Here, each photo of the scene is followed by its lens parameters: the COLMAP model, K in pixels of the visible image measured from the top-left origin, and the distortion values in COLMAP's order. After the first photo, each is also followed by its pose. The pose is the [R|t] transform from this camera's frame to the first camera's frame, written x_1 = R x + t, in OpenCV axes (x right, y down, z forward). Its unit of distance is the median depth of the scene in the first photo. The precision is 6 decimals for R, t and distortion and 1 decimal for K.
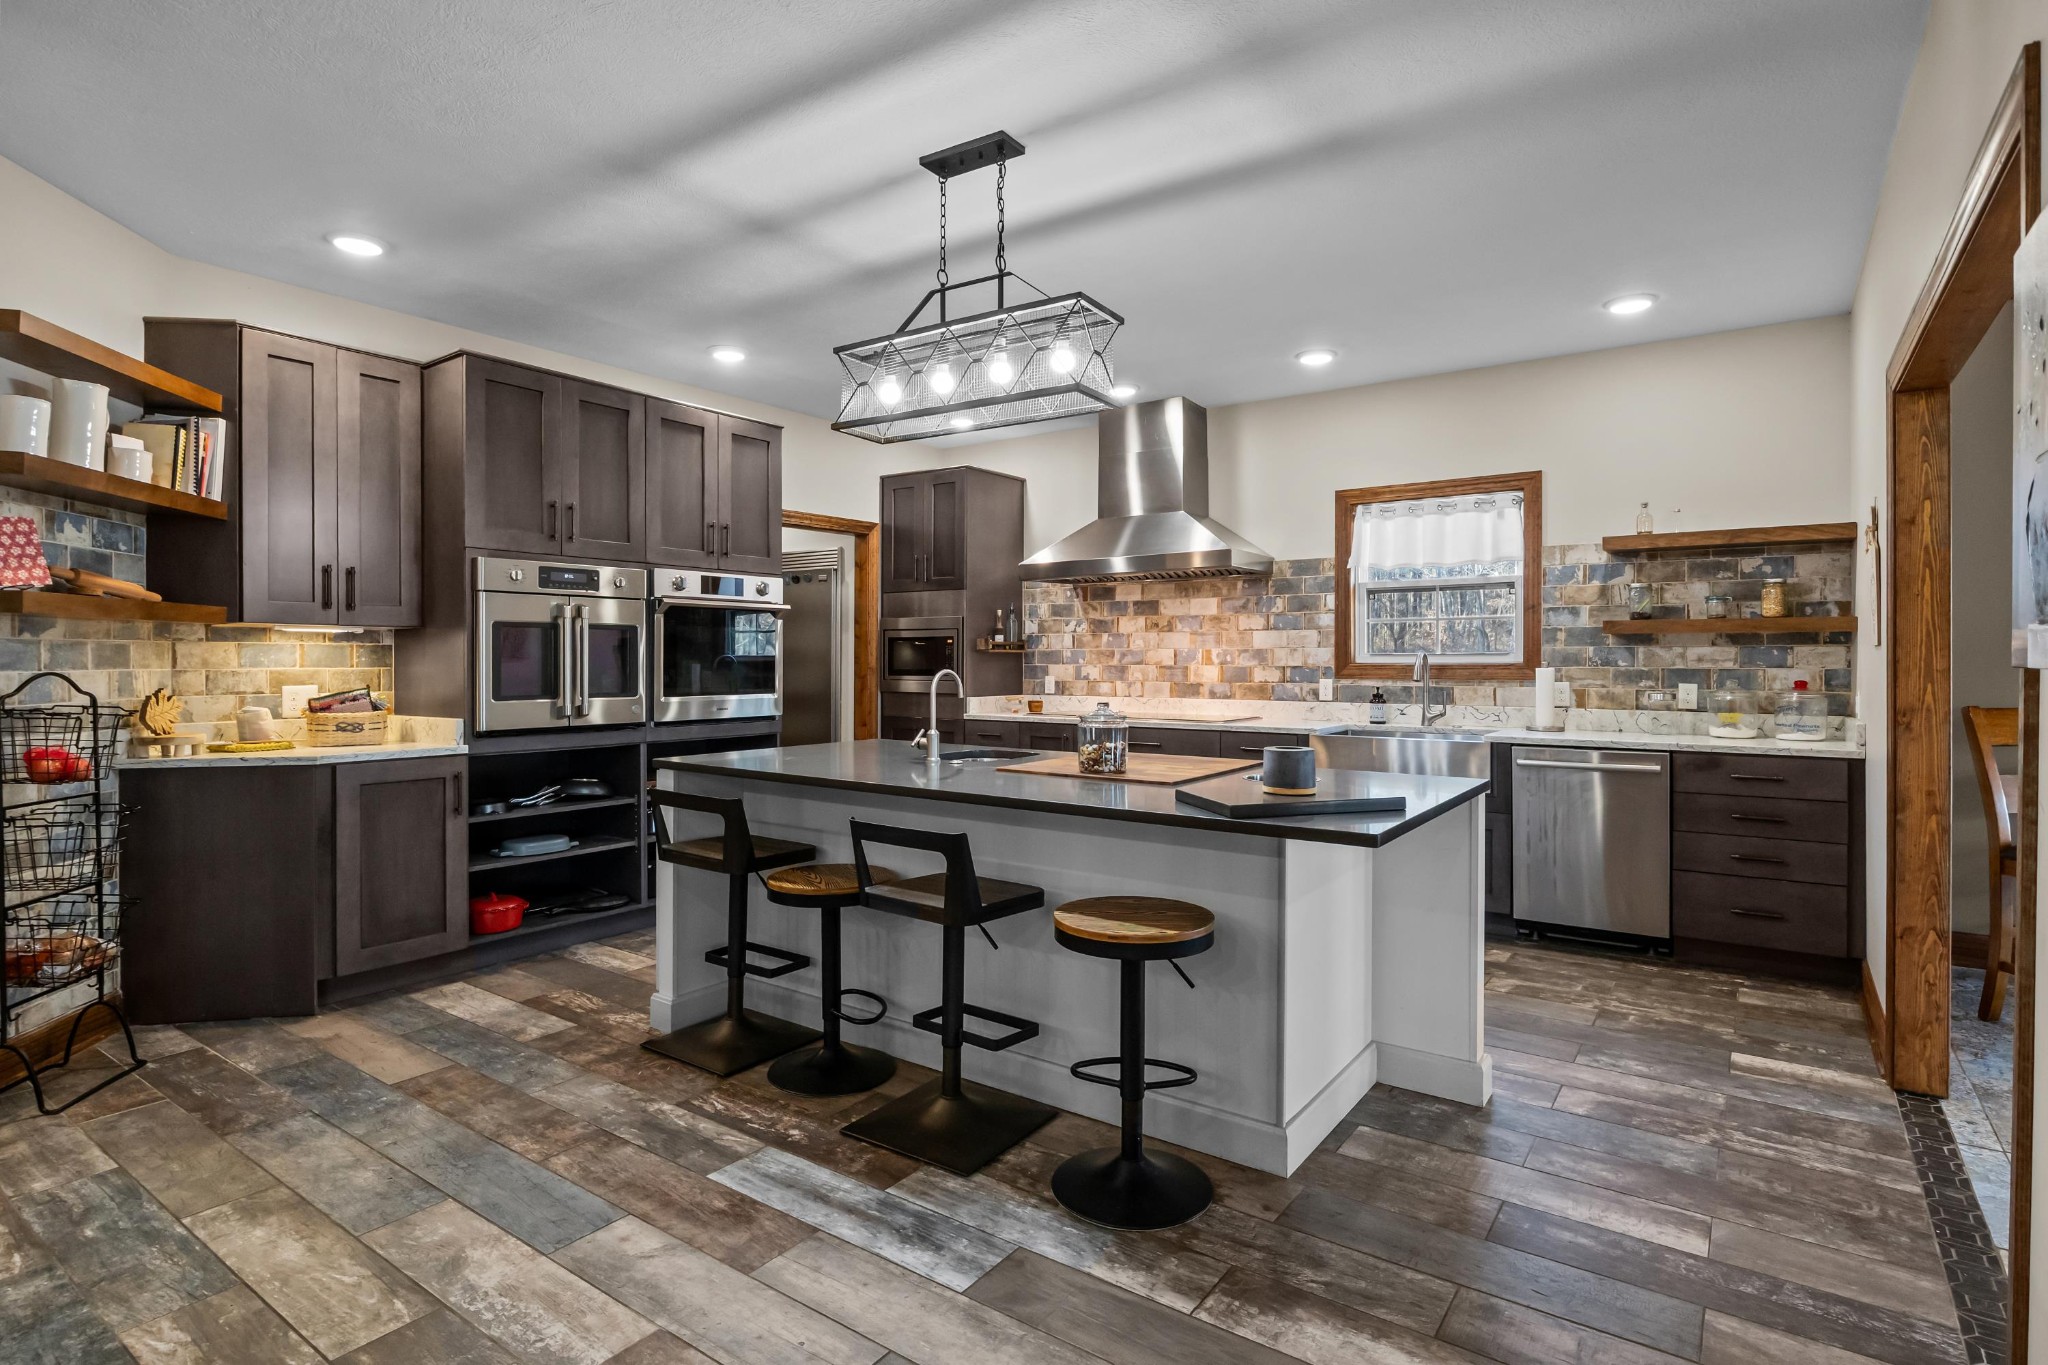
lens RADIAL K [[1027.4, 0, 1011.3], [0, 1027.4, 660.4], [0, 0, 1]] dist [-0.006629, -0.001486]
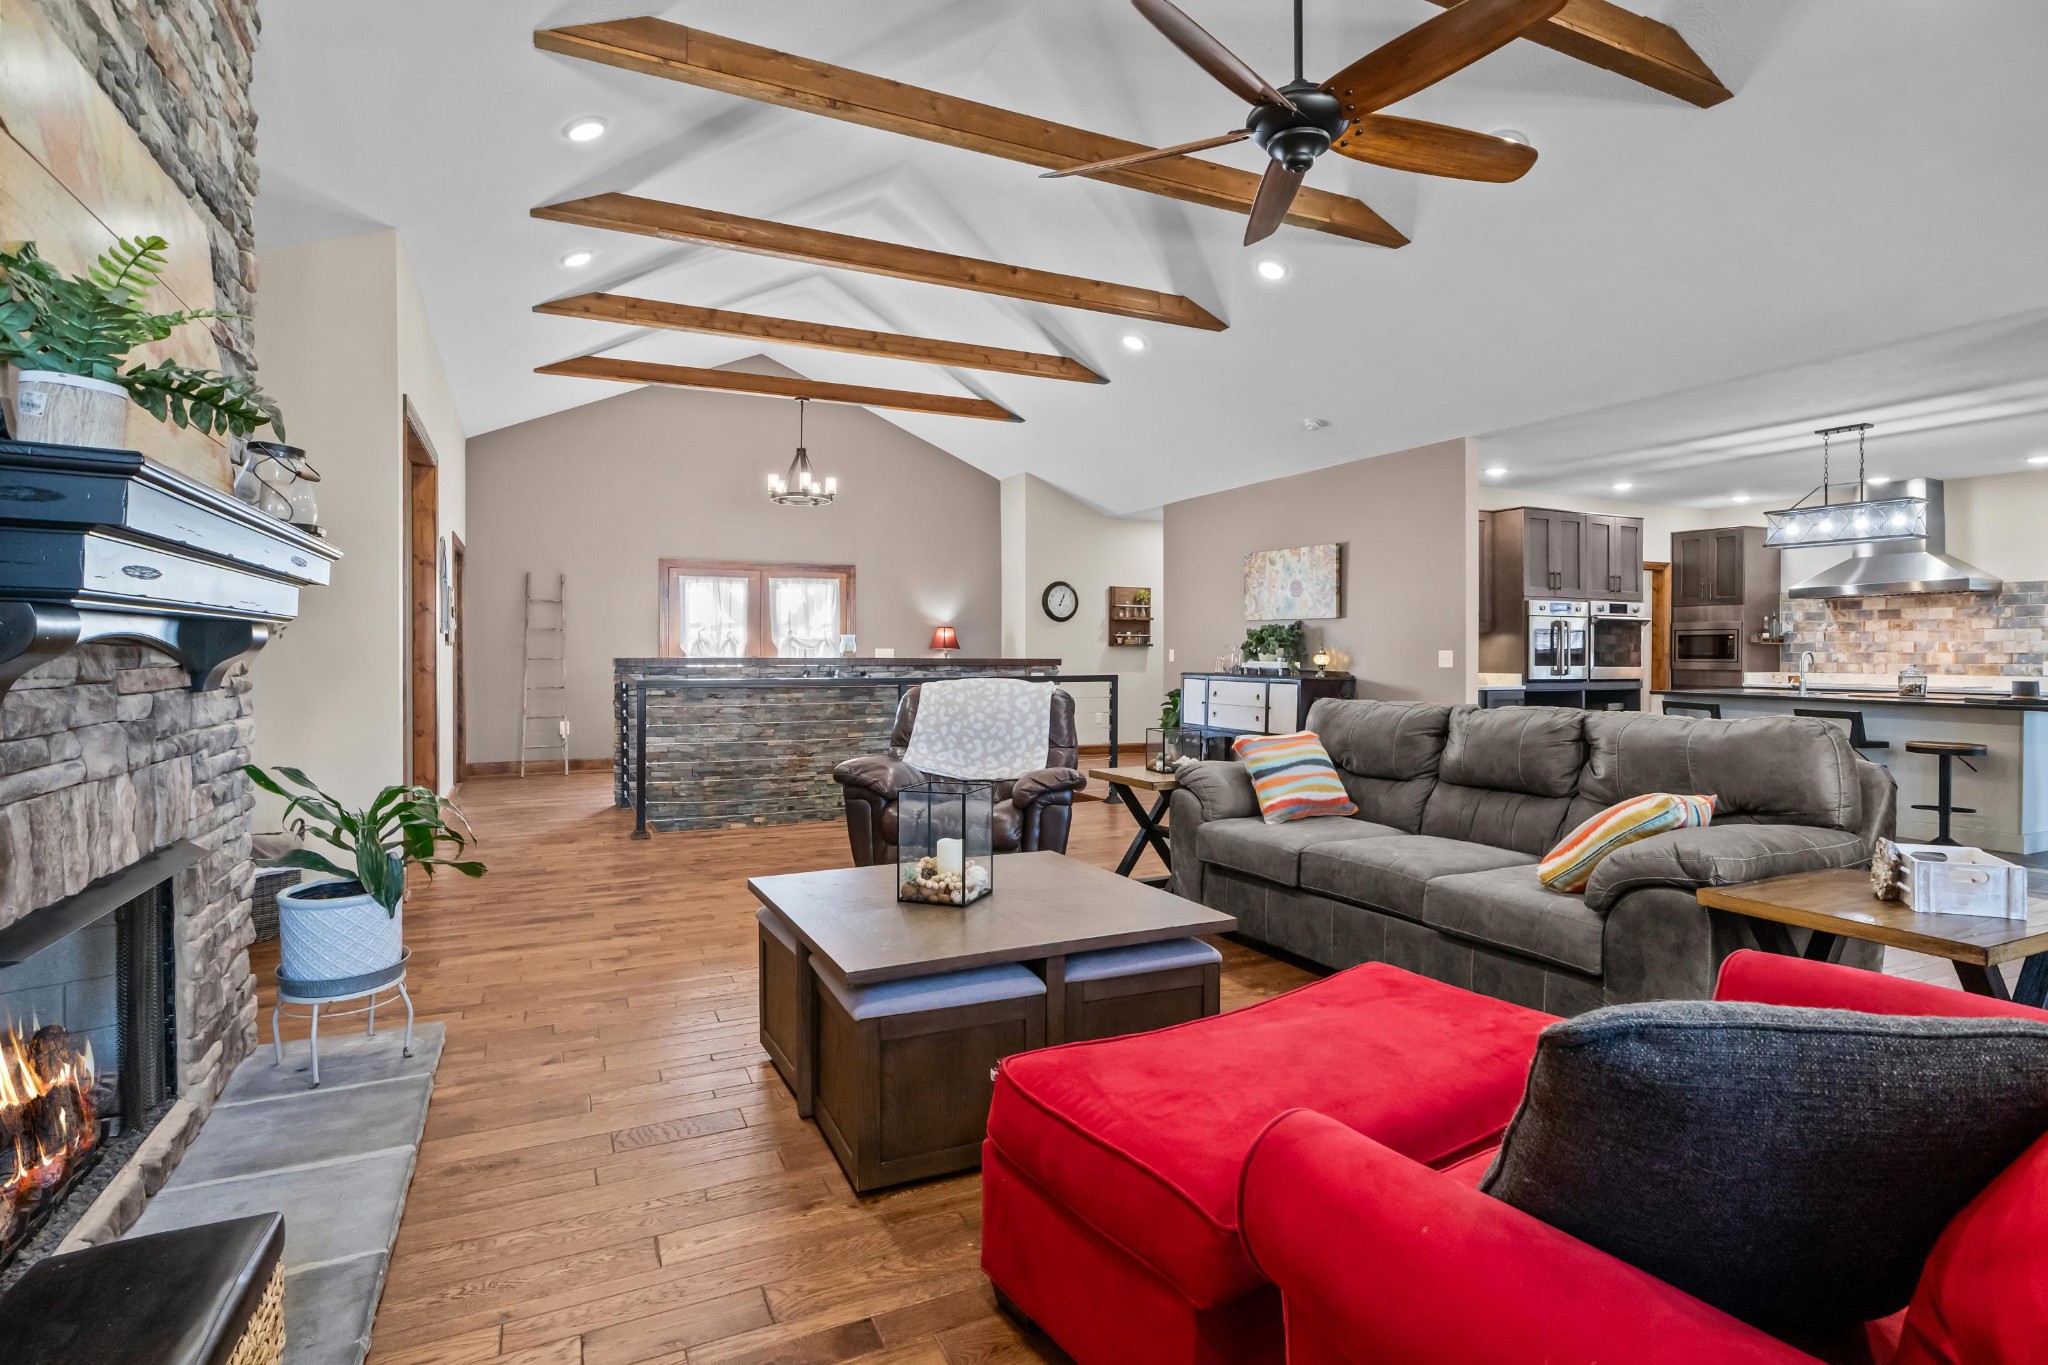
lens RADIAL K [[1027.4, 0, 1013.9], [0, 1027.4, 659.1], [0, 0, 1]] dist [-0.006629, -0.001486]
pose [[0.877812, 0.005375, -0.478975, -0.339157], [-0.003723, 0.999983, 0.004398, 0.015319], [0.478991, -0.002077, 0.877817, -1.134436]]
